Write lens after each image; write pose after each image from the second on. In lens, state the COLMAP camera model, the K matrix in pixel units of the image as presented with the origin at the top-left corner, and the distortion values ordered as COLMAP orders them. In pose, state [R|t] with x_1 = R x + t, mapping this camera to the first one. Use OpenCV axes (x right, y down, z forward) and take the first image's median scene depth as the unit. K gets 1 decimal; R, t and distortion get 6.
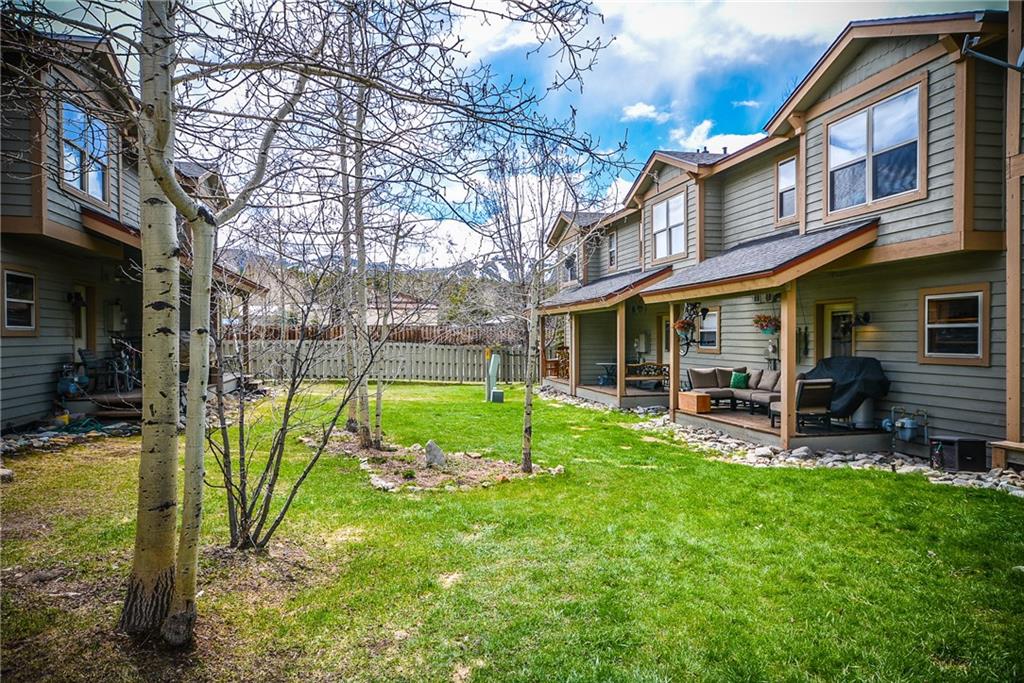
lens RADIAL K [[643.2, 0, 509.8], [0, 643.2, 342.2], [0, 0, 1]] dist [0.007775, 0.002130]
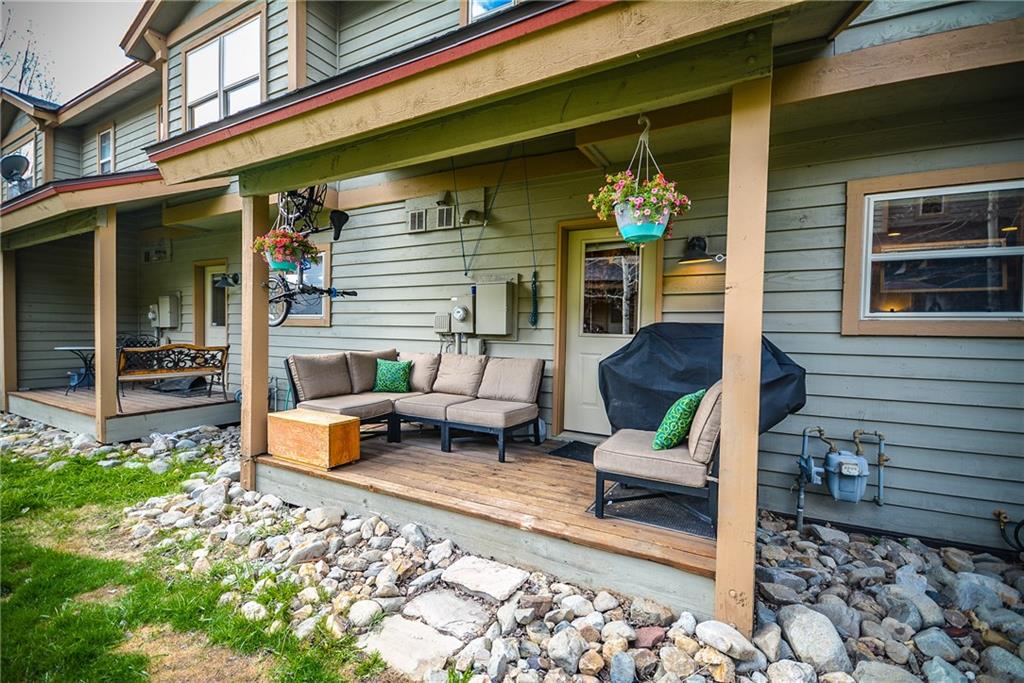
lens RADIAL K [[456.8, 0, 510.3], [0, 456.8, 341.3], [0, 0, 1]] dist [-0.007580, -0.000576]
pose [[0.664254, -0.006442, 0.747479, 0.148666], [-0.010510, 0.999784, 0.017956, 0.024736], [-0.747433, -0.019783, 0.664043, 0.693720]]
